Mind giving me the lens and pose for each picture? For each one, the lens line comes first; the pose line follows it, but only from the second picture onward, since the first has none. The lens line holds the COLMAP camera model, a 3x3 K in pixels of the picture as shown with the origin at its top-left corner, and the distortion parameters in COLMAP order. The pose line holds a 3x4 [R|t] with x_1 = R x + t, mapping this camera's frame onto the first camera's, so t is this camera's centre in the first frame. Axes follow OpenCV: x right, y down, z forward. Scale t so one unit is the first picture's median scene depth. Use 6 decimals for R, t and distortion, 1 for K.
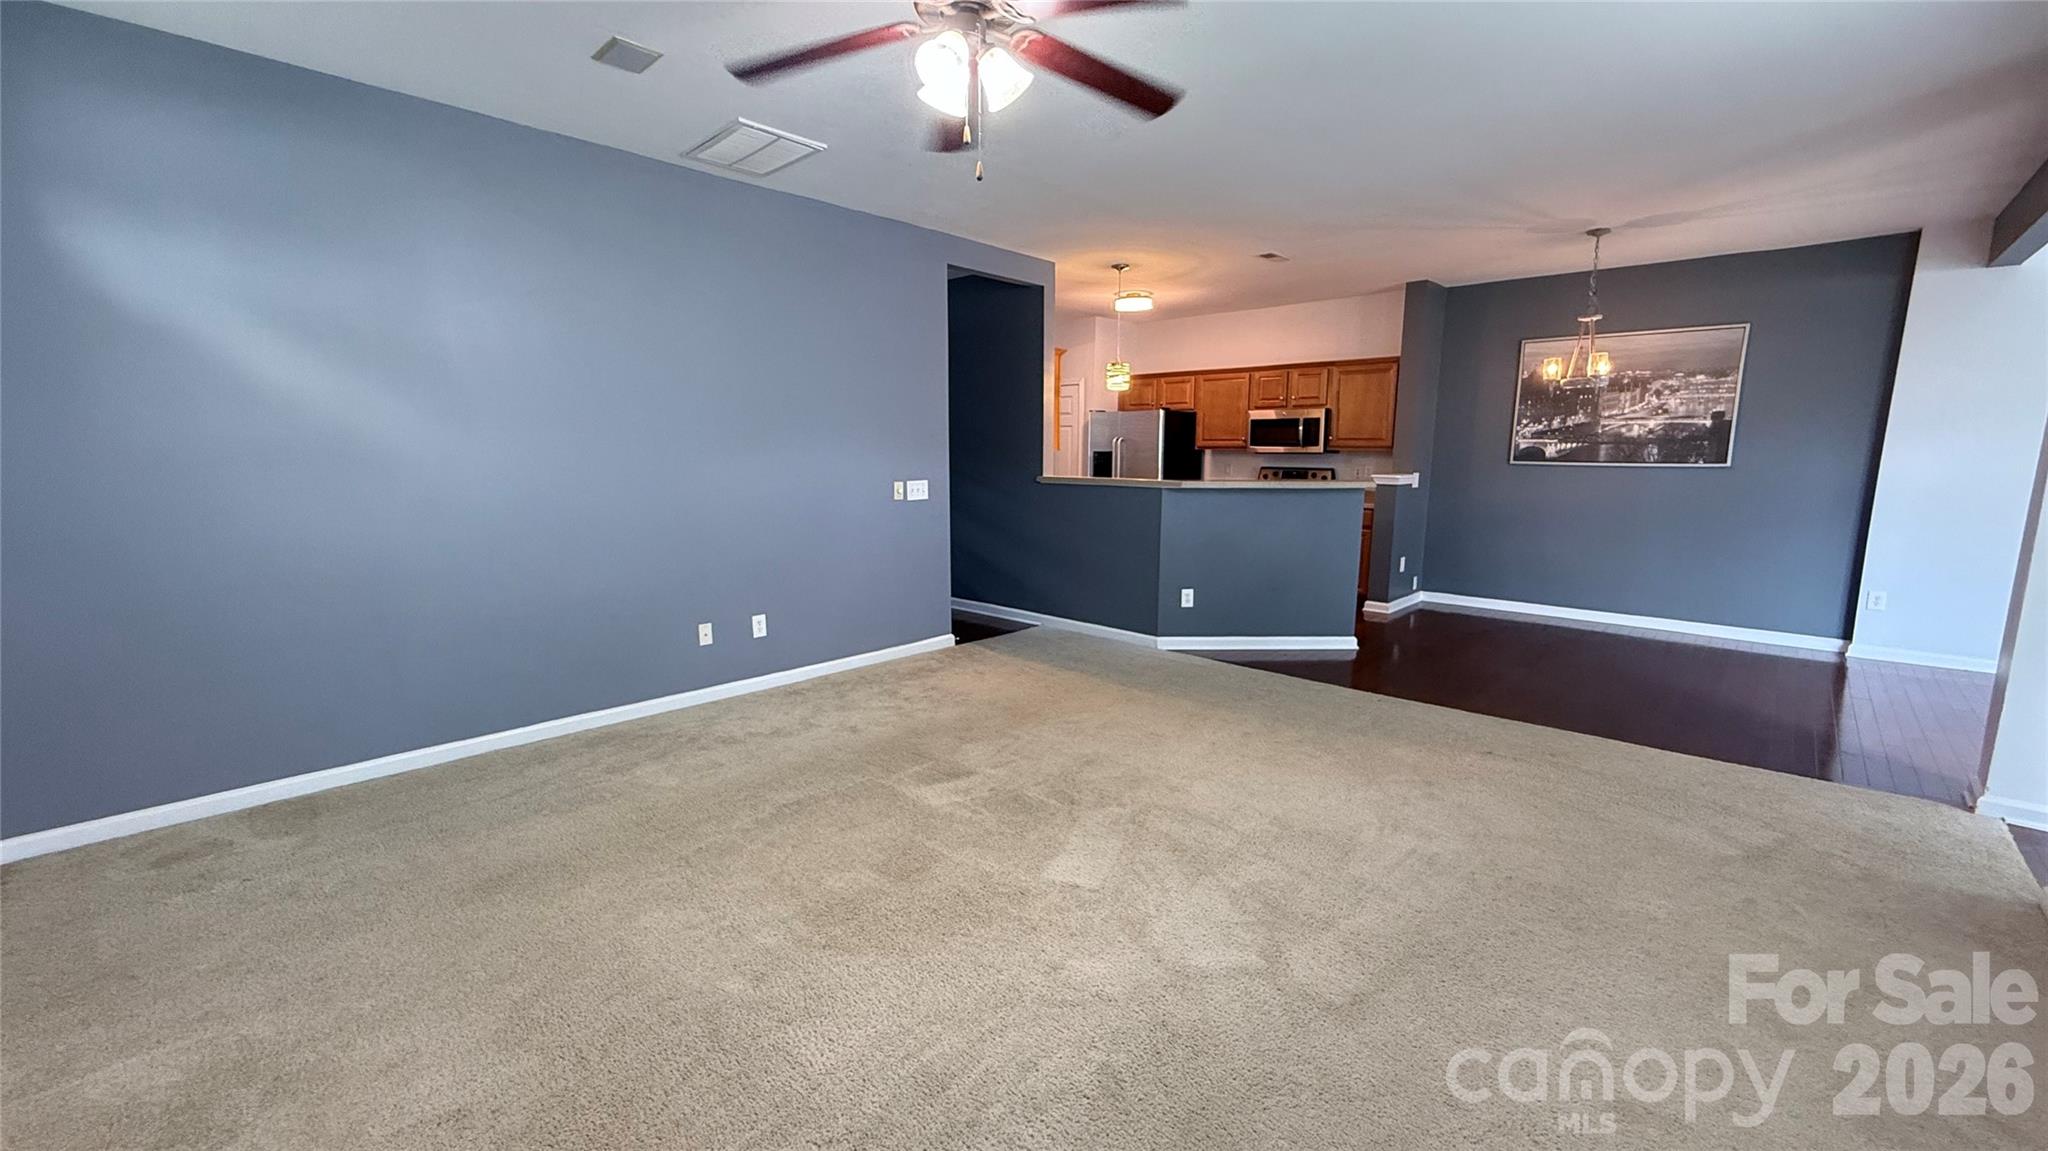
lens RADIAL K [[818.1, 0, 1020.6], [0, 818.1, 575.4], [0, 0, 1]] dist [0.001754, -0.000037]
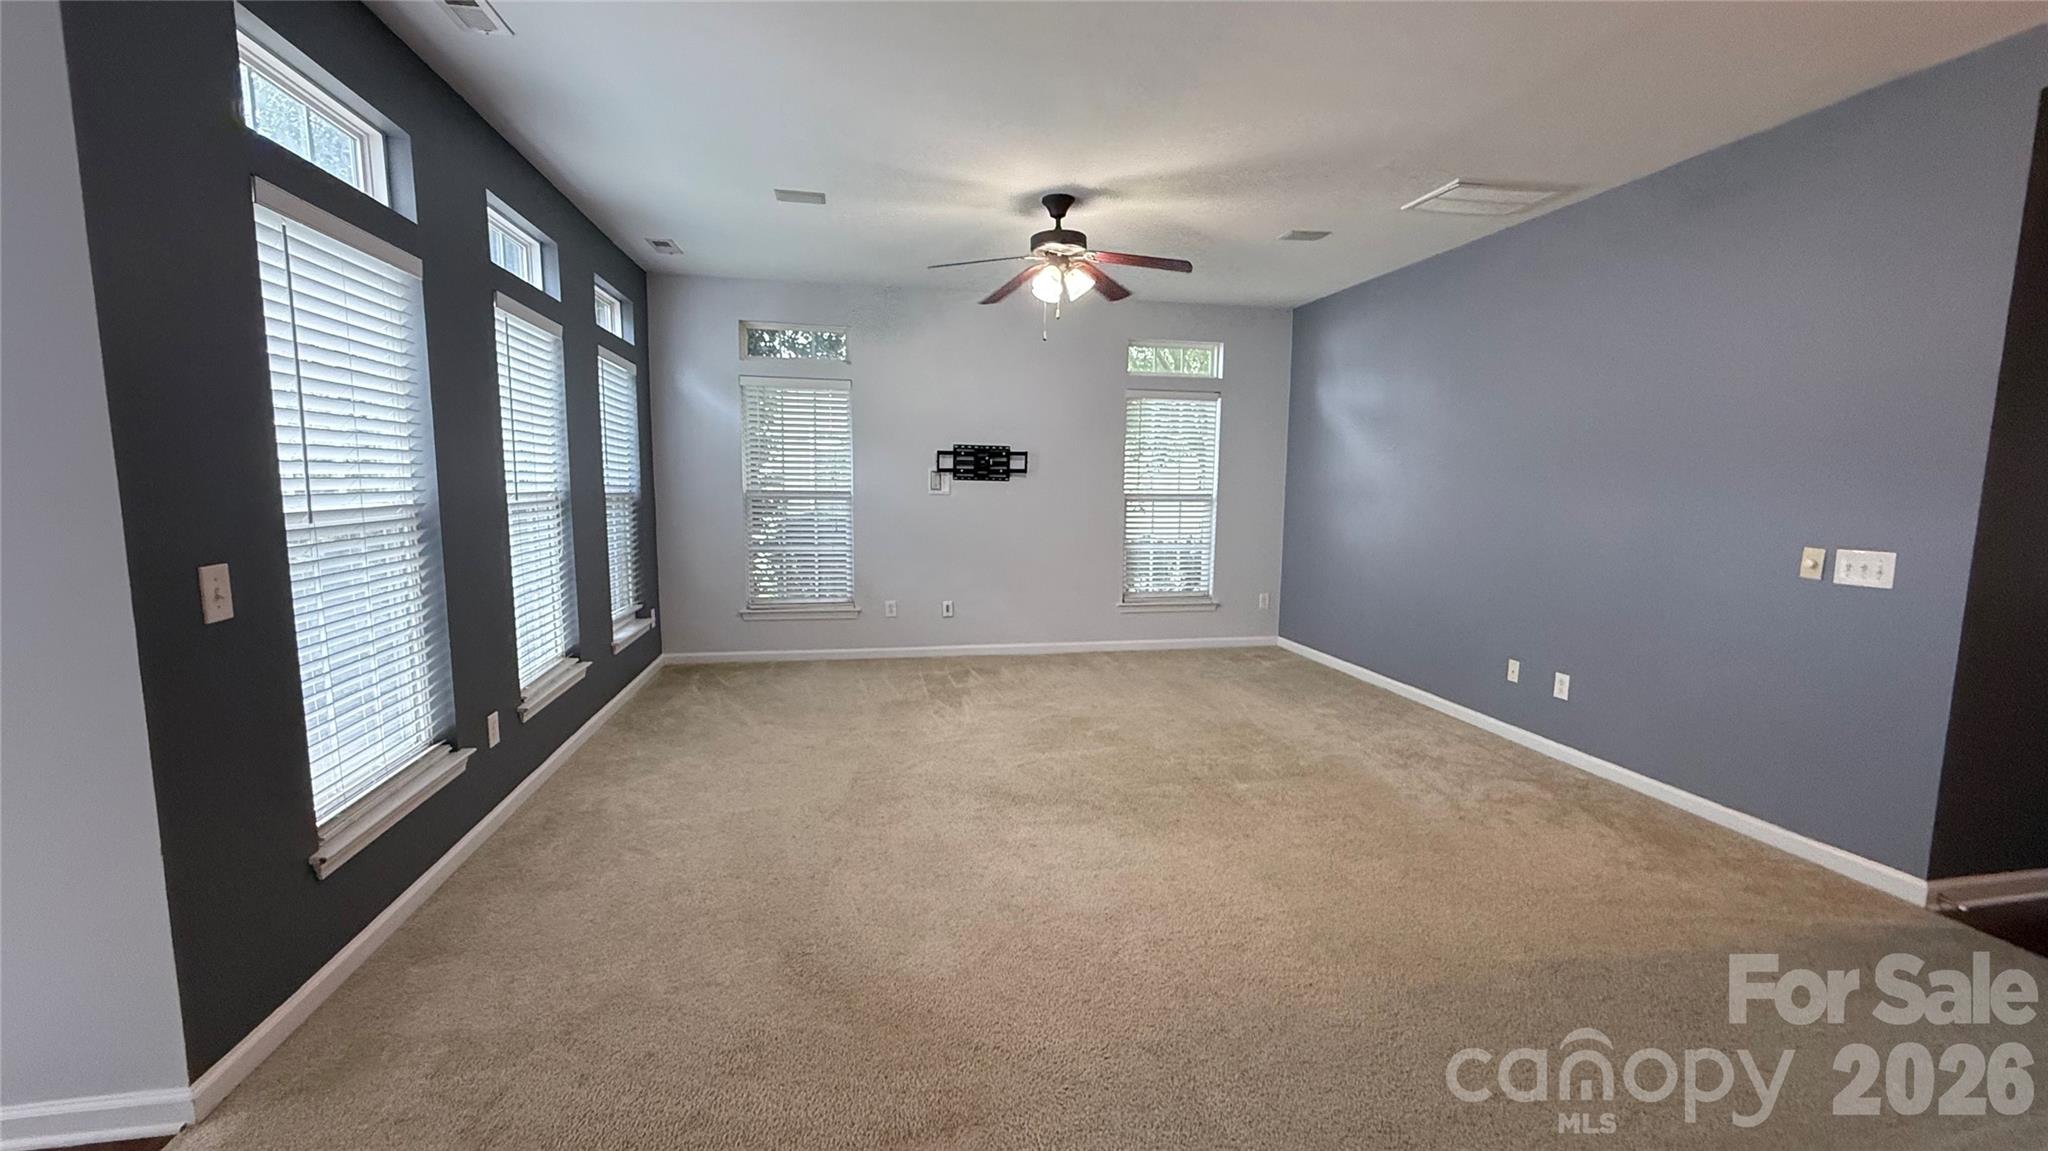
lens RADIAL K [[818.1, 0, 1020.6], [0, 818.1, 575.4], [0, 0, 1]] dist [0.001754, -0.000037]
pose [[-0.580353, 0.083481, -0.810075, 0.778680], [-0.136092, 0.970802, 0.197543, -0.159866], [0.802913, 0.224889, -0.552046, 1.042220]]
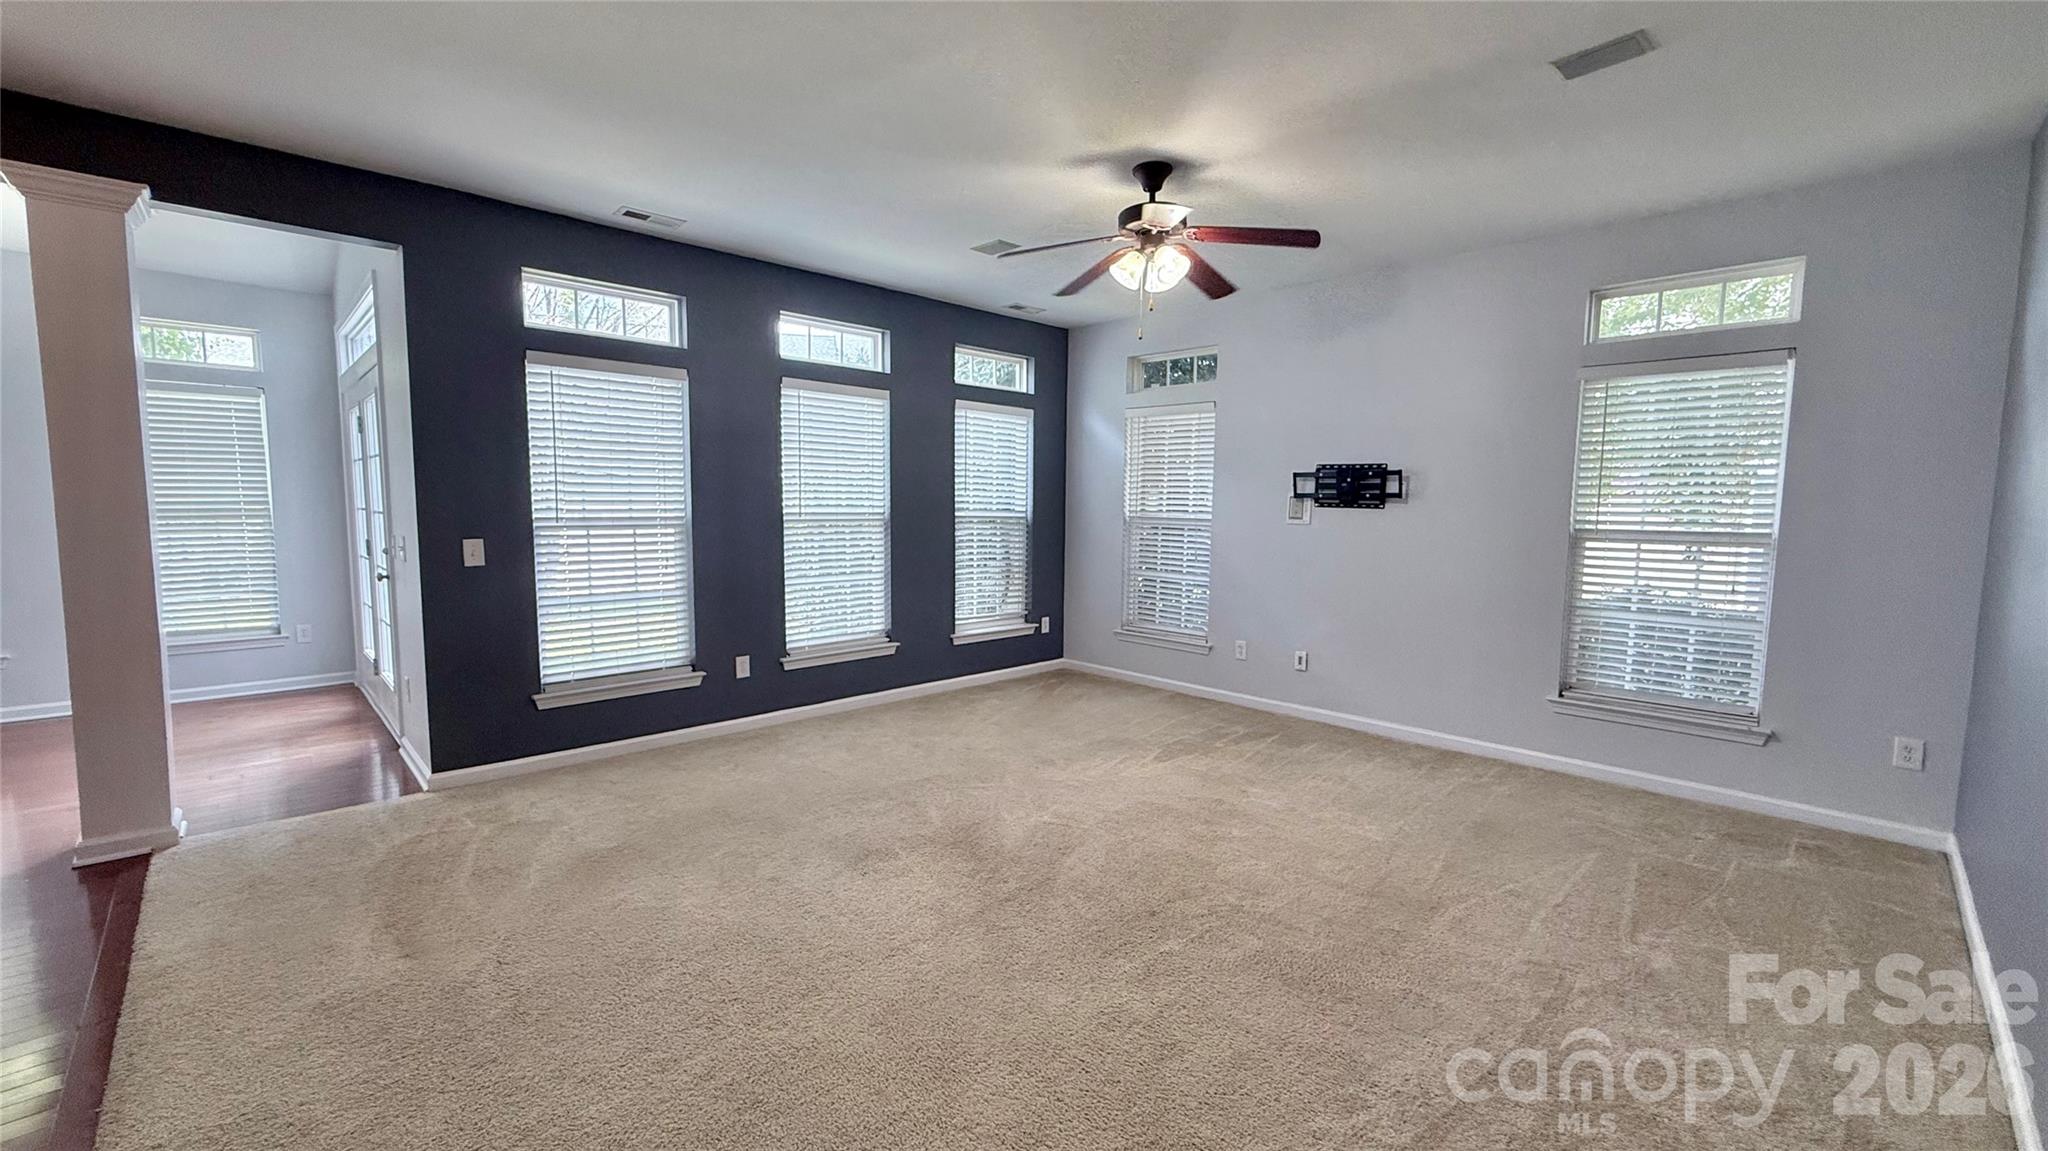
lens RADIAL K [[818.1, 0, 1020.6], [0, 818.1, 575.4], [0, 0, 1]] dist [0.001754, -0.000037]
pose [[-0.998808, -0.021588, 0.043778, 0.055752], [-0.010589, 0.971350, 0.237417, -0.204498], [-0.047649, 0.236670, -0.970421, 1.316473]]
